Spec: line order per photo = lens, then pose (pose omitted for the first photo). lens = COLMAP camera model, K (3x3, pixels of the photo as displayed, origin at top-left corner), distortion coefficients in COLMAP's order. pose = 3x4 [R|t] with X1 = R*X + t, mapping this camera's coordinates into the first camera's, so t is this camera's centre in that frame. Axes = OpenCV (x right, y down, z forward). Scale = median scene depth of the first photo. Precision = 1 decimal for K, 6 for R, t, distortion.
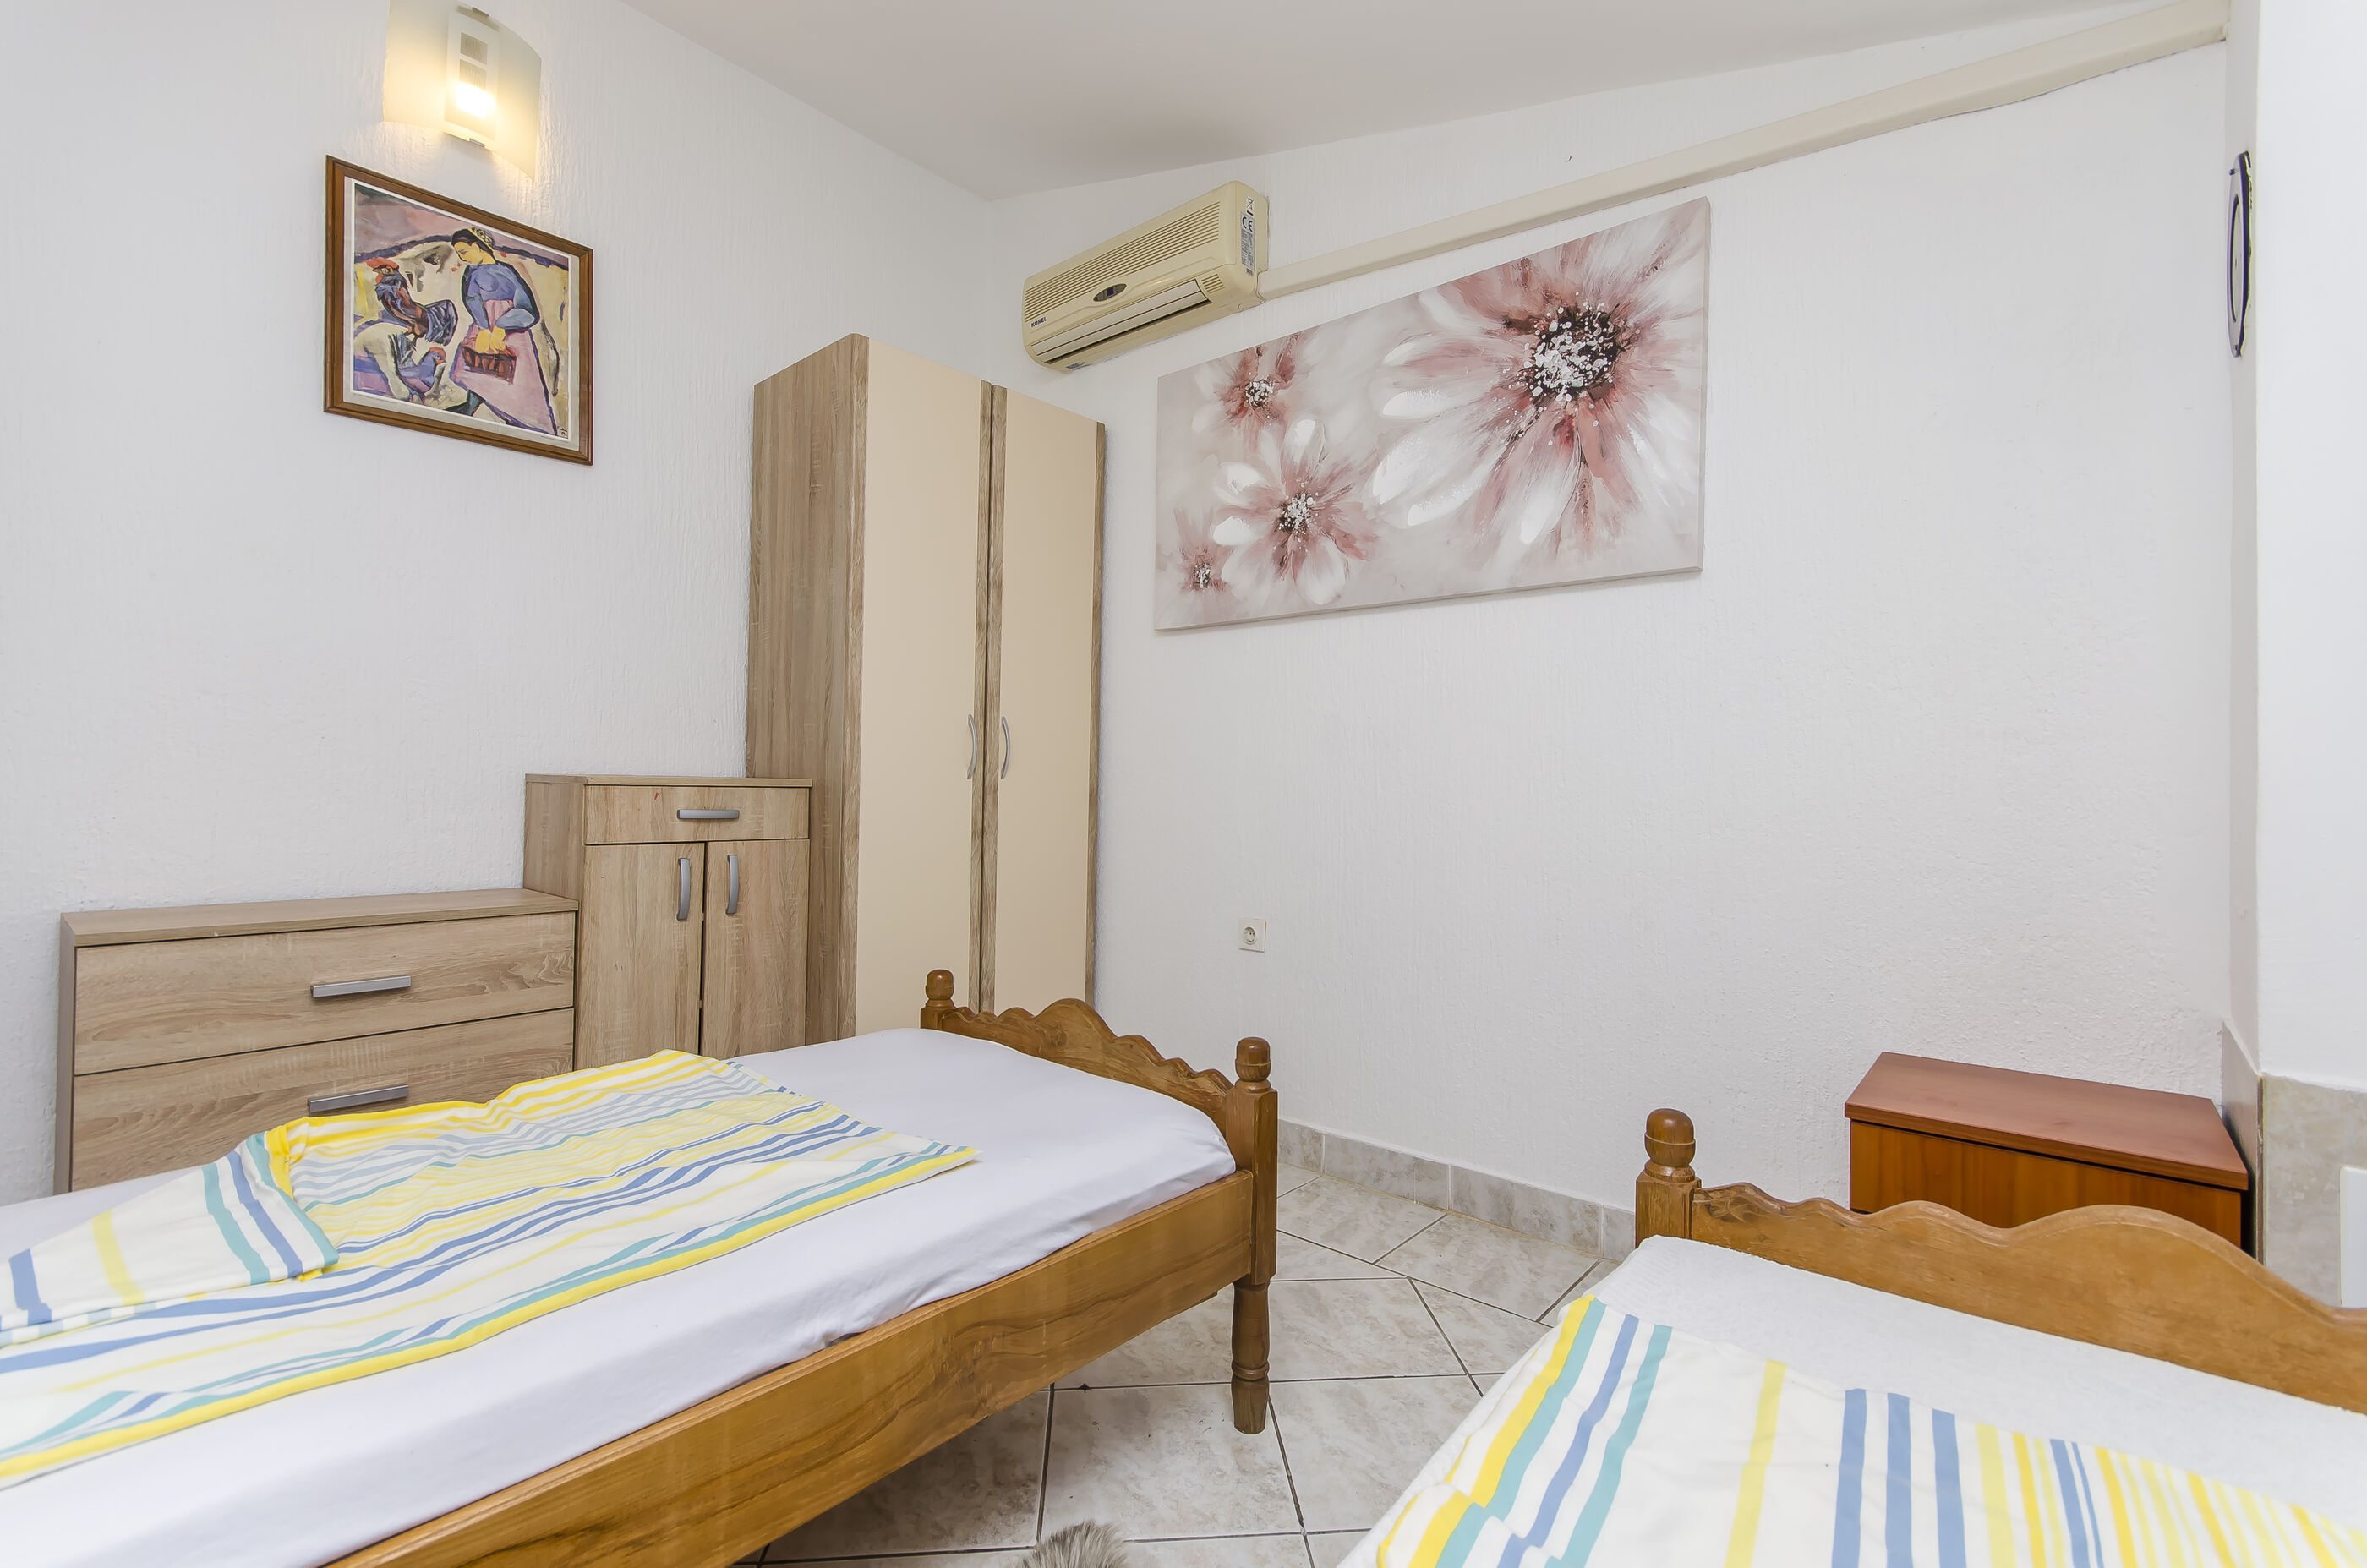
lens RADIAL K [[1029.6, 0, 1183.5], [0, 1029.6, 784.0], [0, 0, 1]] dist [0.002185, 0.000554]
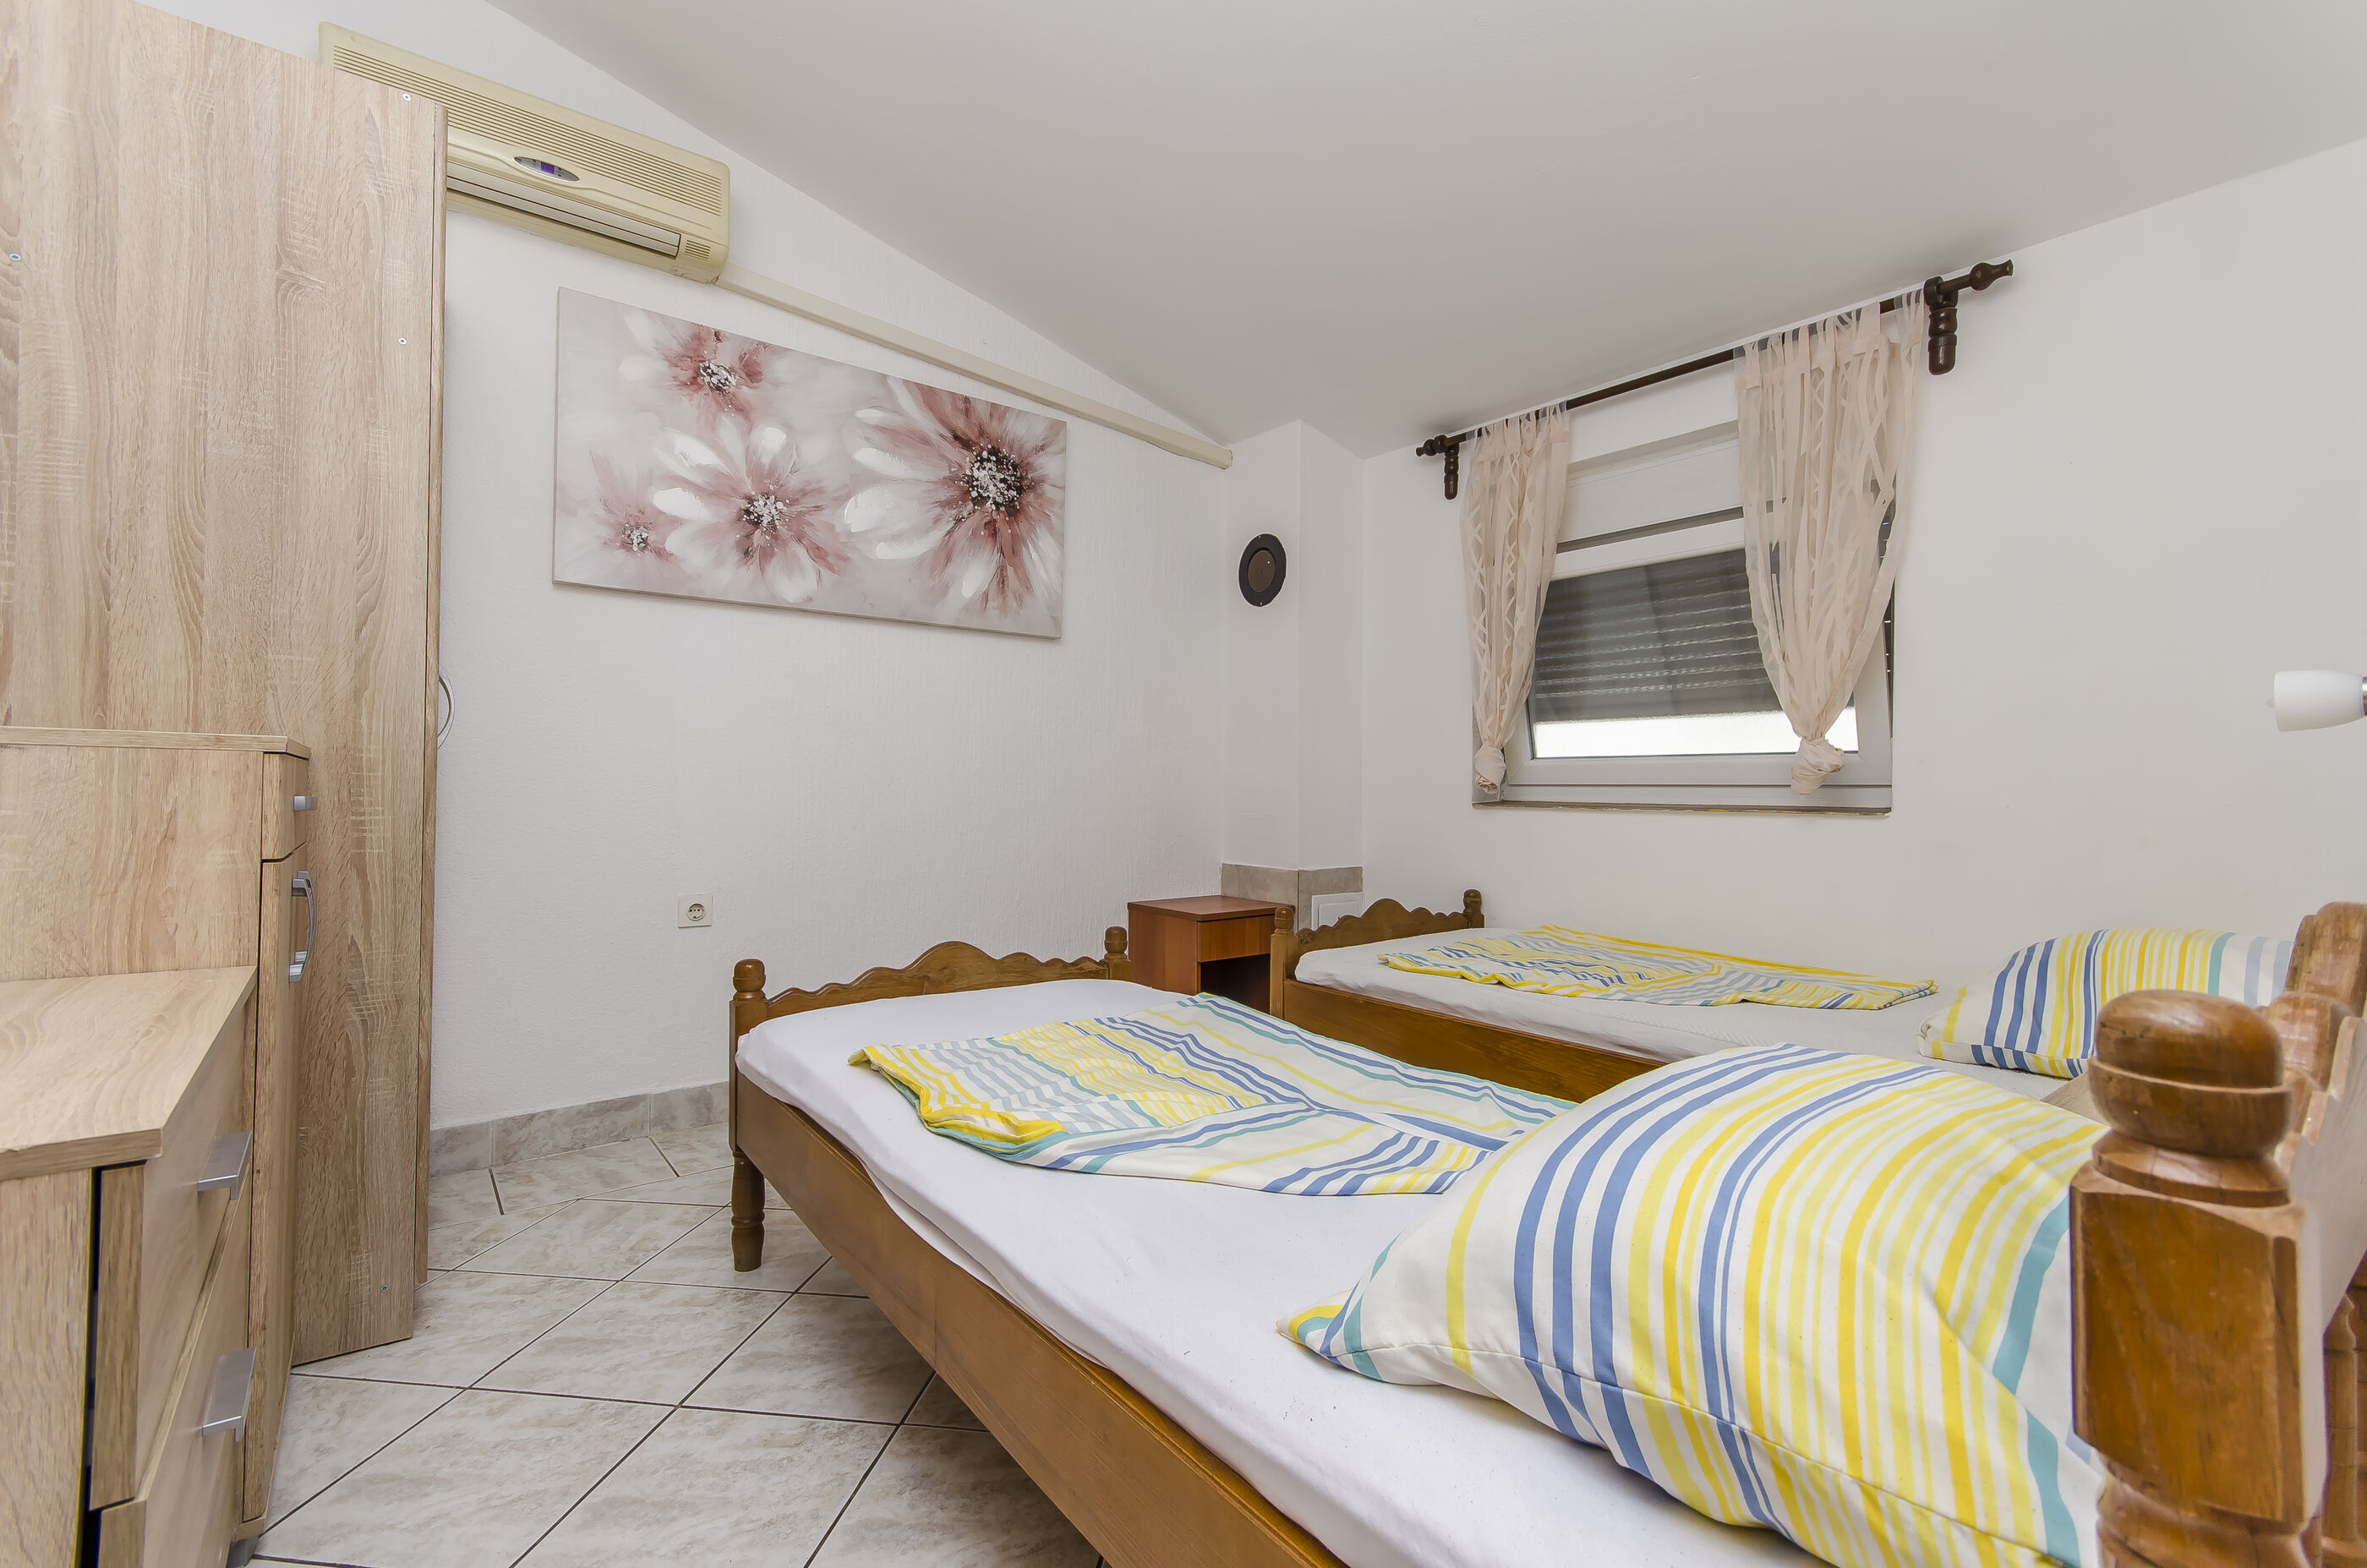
lens RADIAL K [[1029.6, 0, 1183.5], [0, 1029.6, 784.0], [0, 0, 1]] dist [0.002185, 0.000554]
pose [[0.193065, -0.016590, 0.981046, -0.946173], [-0.010216, 0.999769, 0.018917, -0.002931], [-0.981133, -0.013675, 0.192851, 0.391099]]
